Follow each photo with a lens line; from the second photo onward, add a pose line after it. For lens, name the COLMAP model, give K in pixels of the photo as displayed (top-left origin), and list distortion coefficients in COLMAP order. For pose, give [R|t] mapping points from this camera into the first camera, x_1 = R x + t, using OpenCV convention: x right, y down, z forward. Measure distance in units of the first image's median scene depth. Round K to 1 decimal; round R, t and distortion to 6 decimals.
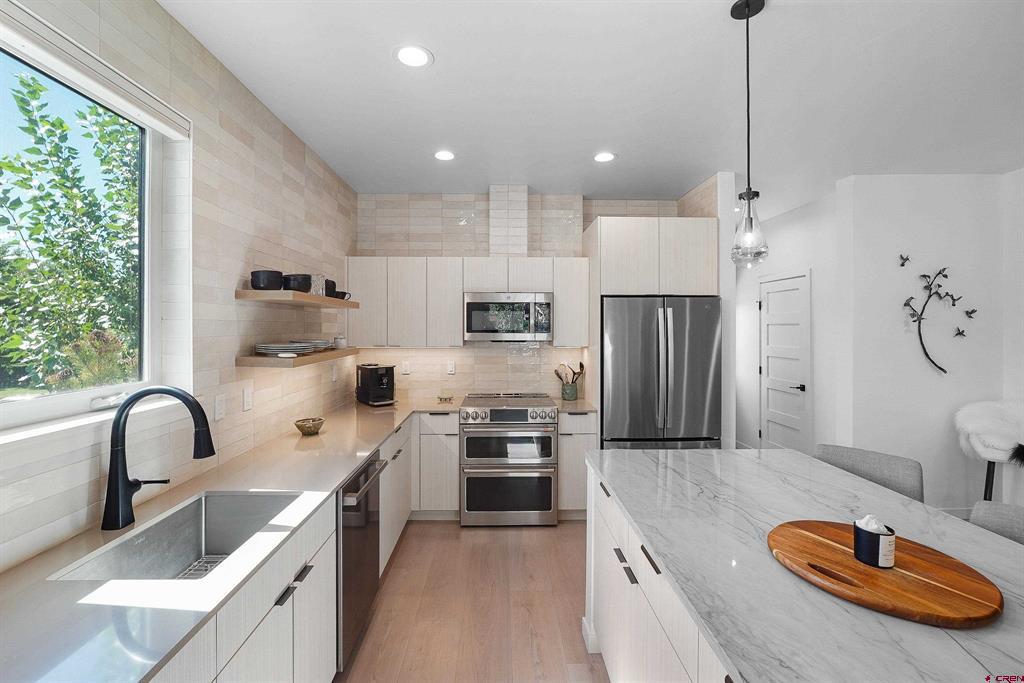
lens RADIAL K [[440.5, 0, 506.8], [0, 440.5, 324.6], [0, 0, 1]] dist [-0.009897, 0.000255]
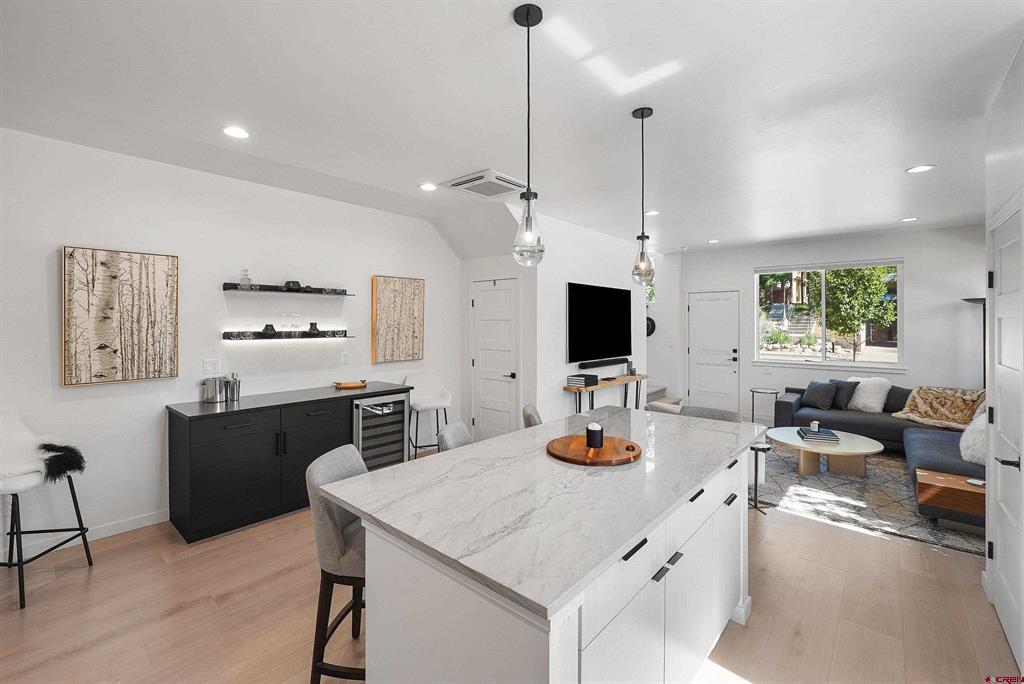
lens RADIAL K [[442.8, 0, 508.8], [0, 442.8, 311.2], [0, 0, 1]] dist [-0.014806, 0.000304]
pose [[-0.740355, 0.014989, 0.672049, -0.059492], [-0.004649, 0.999613, -0.027416, 0.003378], [-0.672200, -0.023422, -0.739999, 0.870424]]
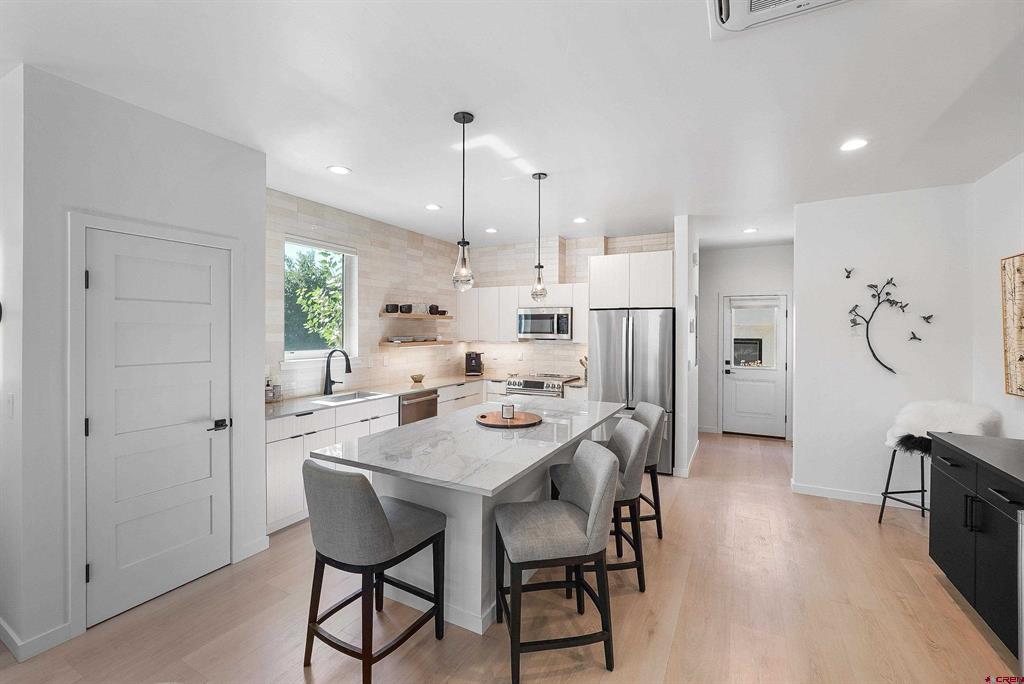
lens RADIAL K [[438.0, 0, 511.3], [0, 438.0, 328.0], [0, 0, 1]] dist [-0.015026, 0.000183]
pose [[0.872738, 0.001482, -0.488187, 0.694161], [-0.002102, 0.999998, -0.000723, -0.000391], [0.488185, 0.001657, 0.872738, -0.419427]]
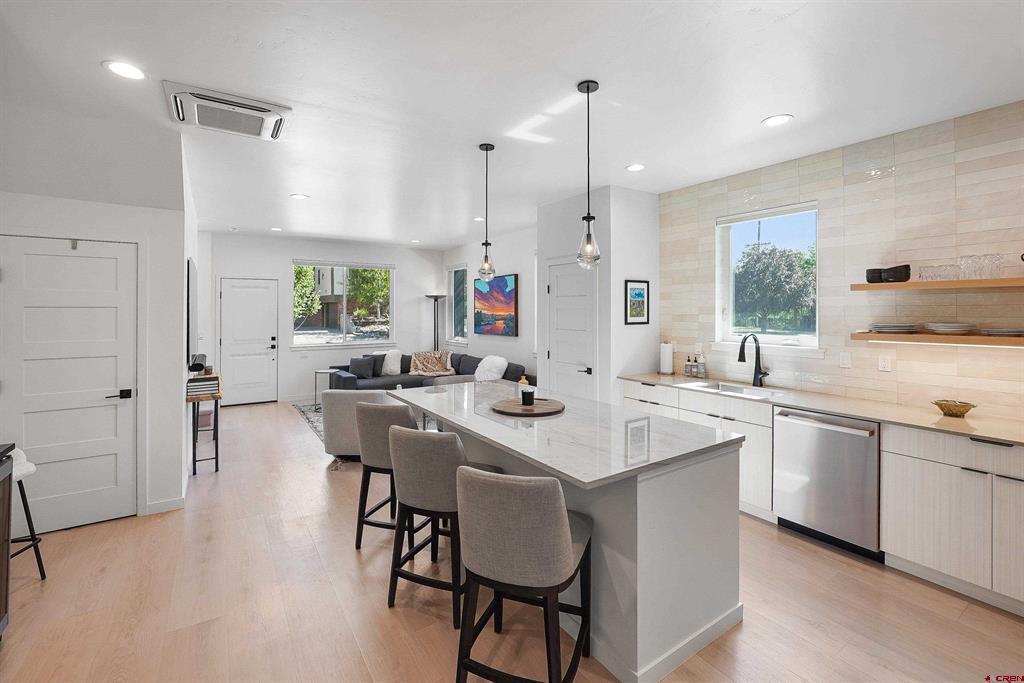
lens RADIAL K [[442.8, 0, 508.8], [0, 442.8, 310.7], [0, 0, 1]] dist [-0.014806, 0.000304]
pose [[-0.843574, 0.000912, -0.537012, 0.739693], [0.003198, 0.999989, -0.003325, 0.004907], [0.537003, -0.004522, -0.843568, 1.001117]]
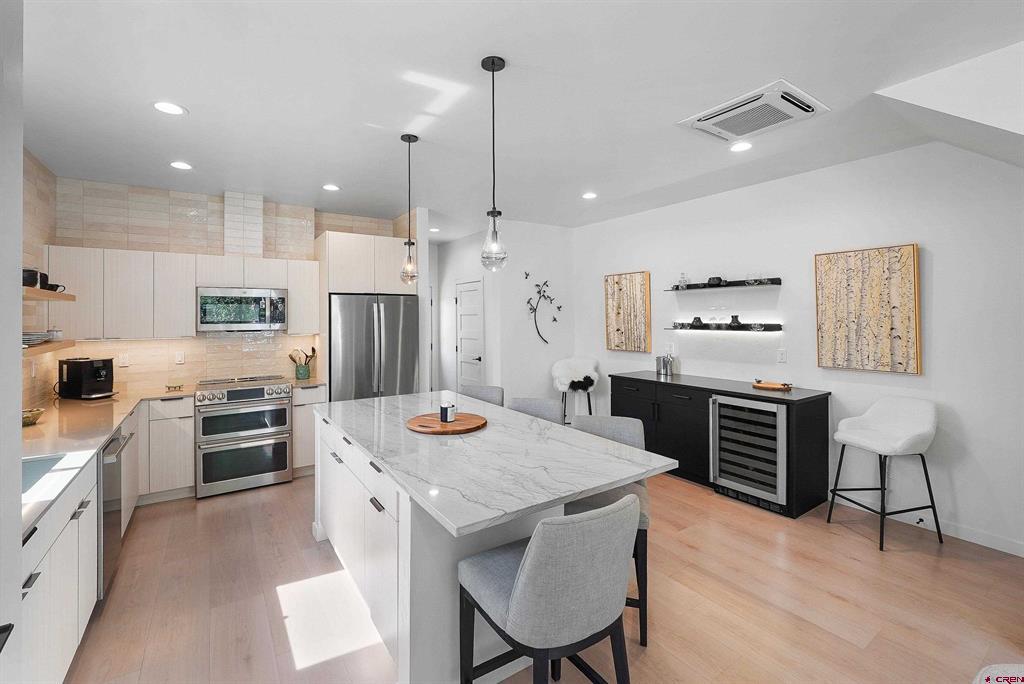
lens RADIAL K [[442.8, 0, 508.8], [0, 442.8, 311.2], [0, 0, 1]] dist [-0.014806, 0.000304]
pose [[0.839434, -0.000168, 0.543462, -0.042869], [0.004534, 0.999967, -0.006694, -0.002530], [-0.543443, 0.008084, 0.839407, -0.345448]]
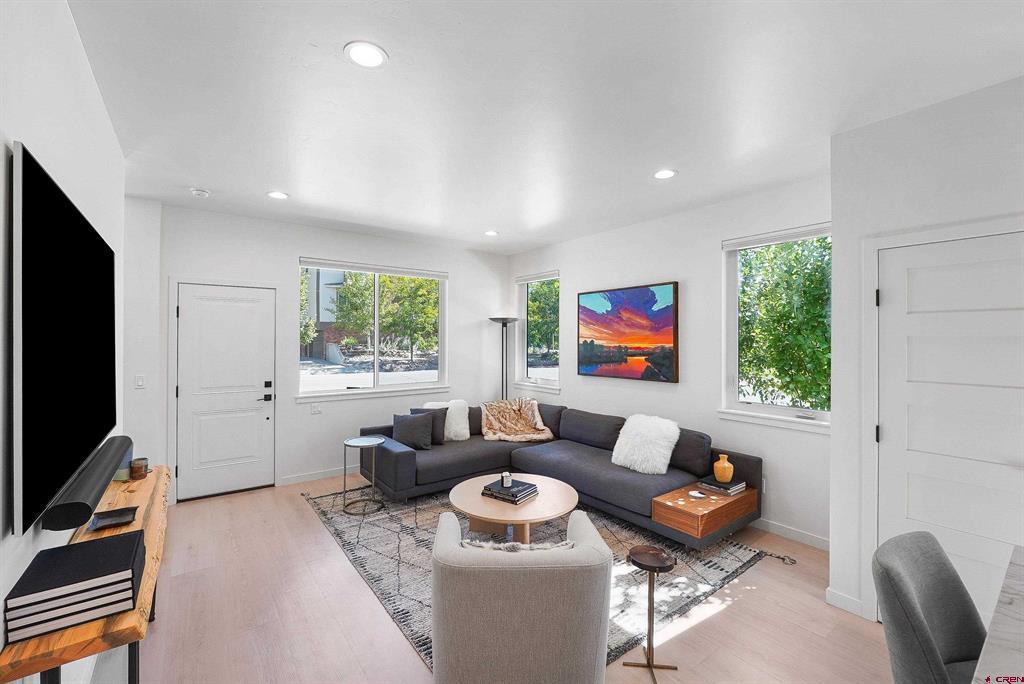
lens RADIAL K [[432.2, 0, 508.8], [0, 432.2, 342.0], [0, 0, 1]] dist [-0.008596, 0.001126]
pose [[-0.813687, -0.001964, -0.581300, 0.716463], [-0.002648, 0.999996, 0.000327, 0.001652], [0.581297, 0.001805, -0.813690, 0.046771]]
